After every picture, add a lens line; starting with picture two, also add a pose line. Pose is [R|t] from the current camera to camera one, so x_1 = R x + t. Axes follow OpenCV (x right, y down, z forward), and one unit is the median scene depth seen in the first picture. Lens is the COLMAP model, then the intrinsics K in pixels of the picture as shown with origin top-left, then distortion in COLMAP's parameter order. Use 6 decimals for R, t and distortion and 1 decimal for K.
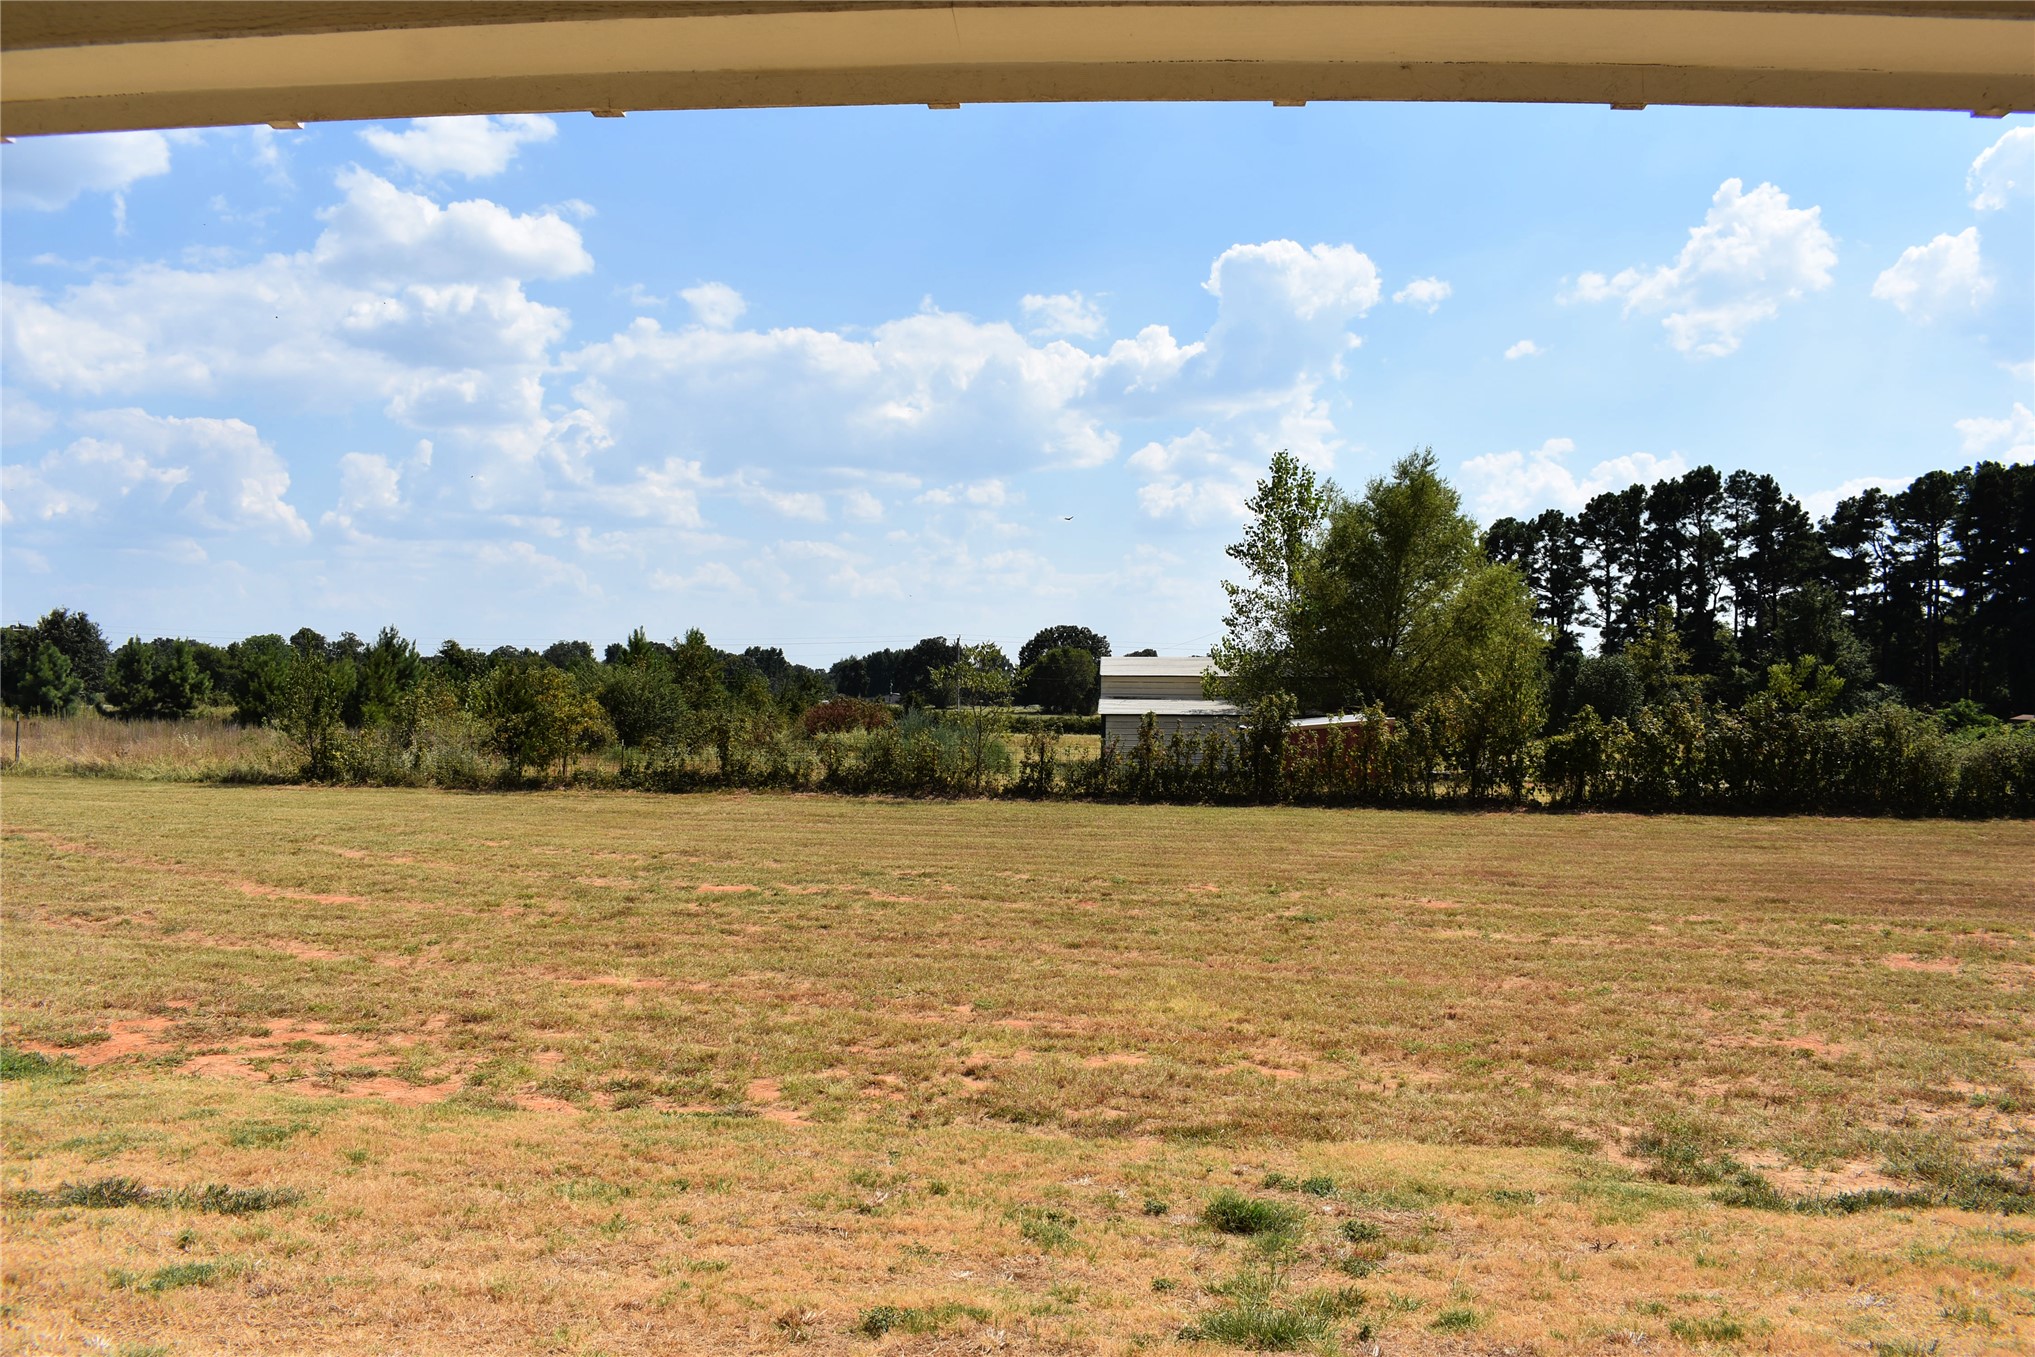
lens RADIAL K [[1592.0, 0, 1017.0], [0, 1592.0, 678.9], [0, 0, 1]] dist [-0.098747, 0.013592]
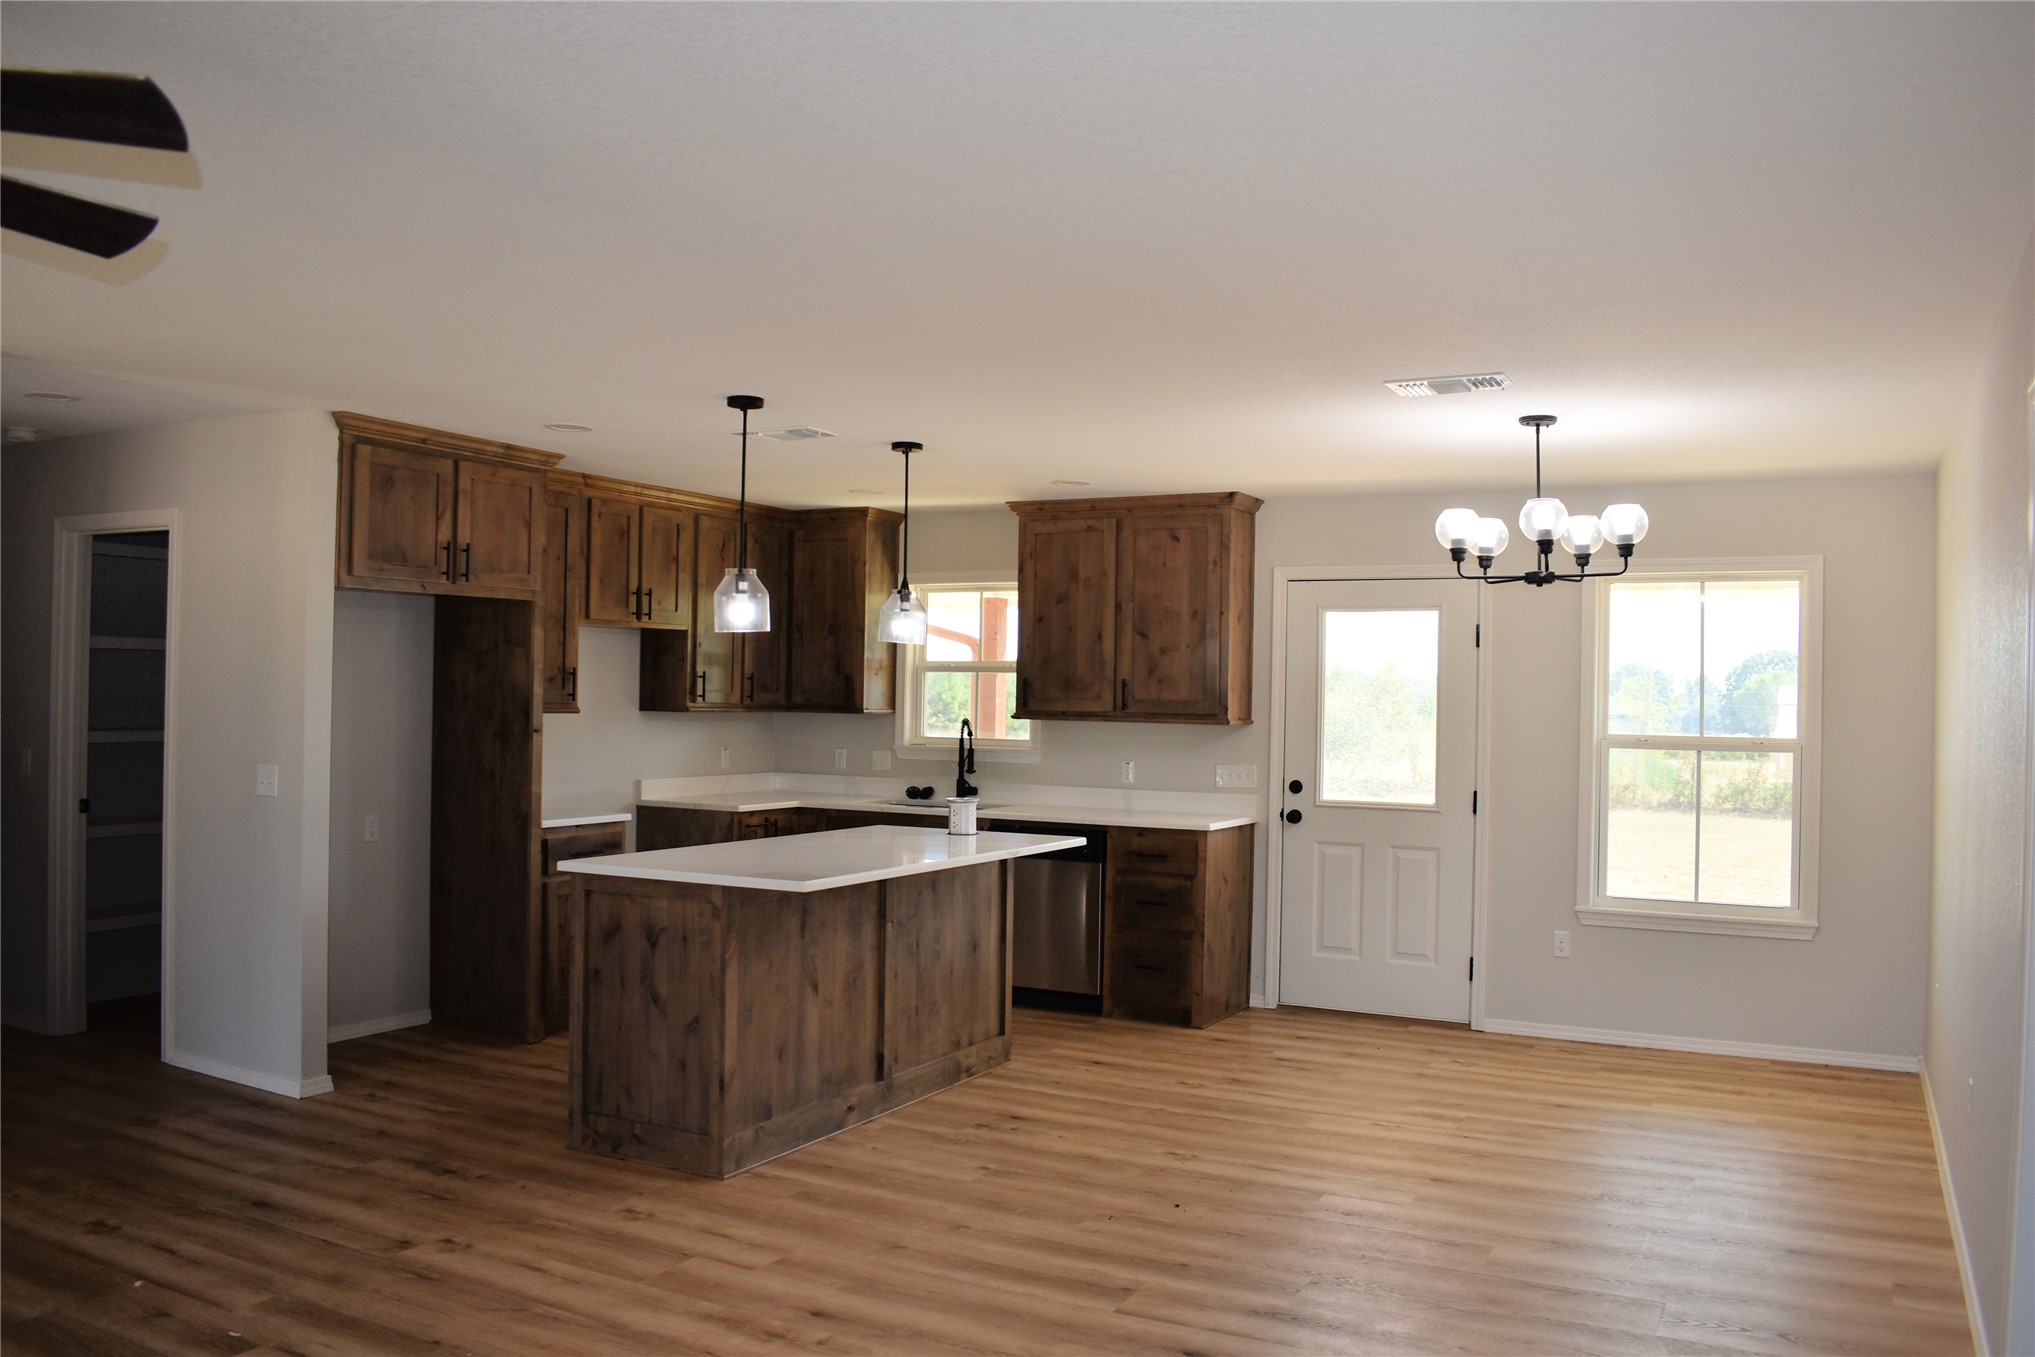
lens RADIAL K [[1592.0, 0, 1018.2], [0, 1592.0, 681.8], [0, 0, 1]] dist [-0.098747, 0.013592]
pose [[0.909072, 0.006448, -0.416590, 0.042295], [-0.011382, 0.999891, -0.009361, -0.002336], [0.416484, 0.013251, 0.909046, -0.220341]]
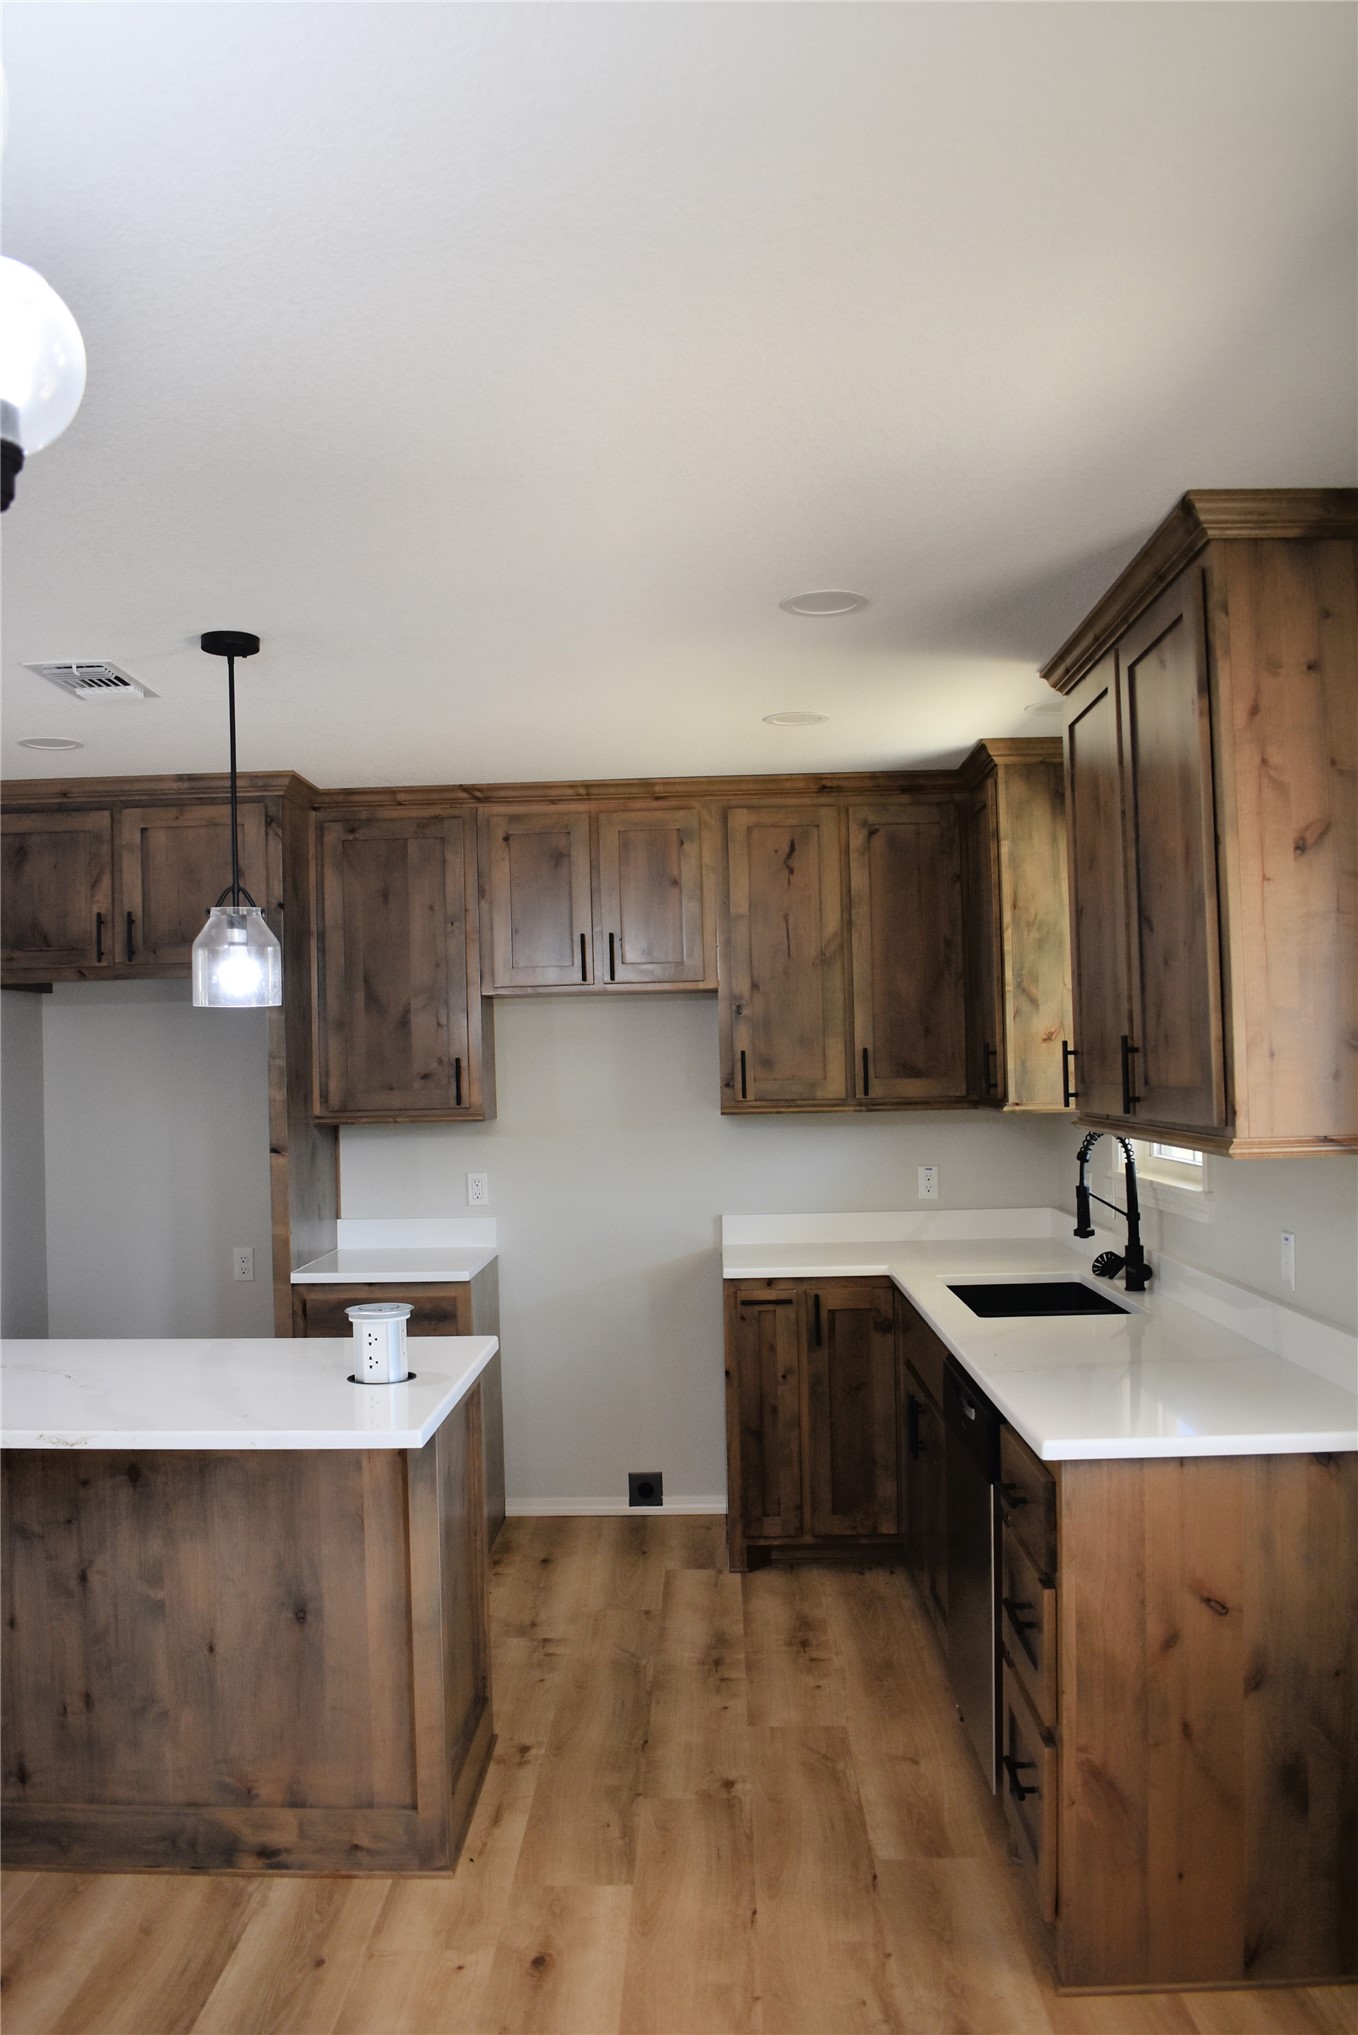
lens RADIAL K [[1592.0, 0, 673.4], [0, 1592.0, 1018.1], [0, 0, 1]] dist [-0.098747, 0.013592]
pose [[0.034187, -0.035962, -0.998768, 0.178350], [0.024262, 0.999088, -0.035143, -0.018876], [0.999121, -0.023031, 0.035029, 2.309313]]
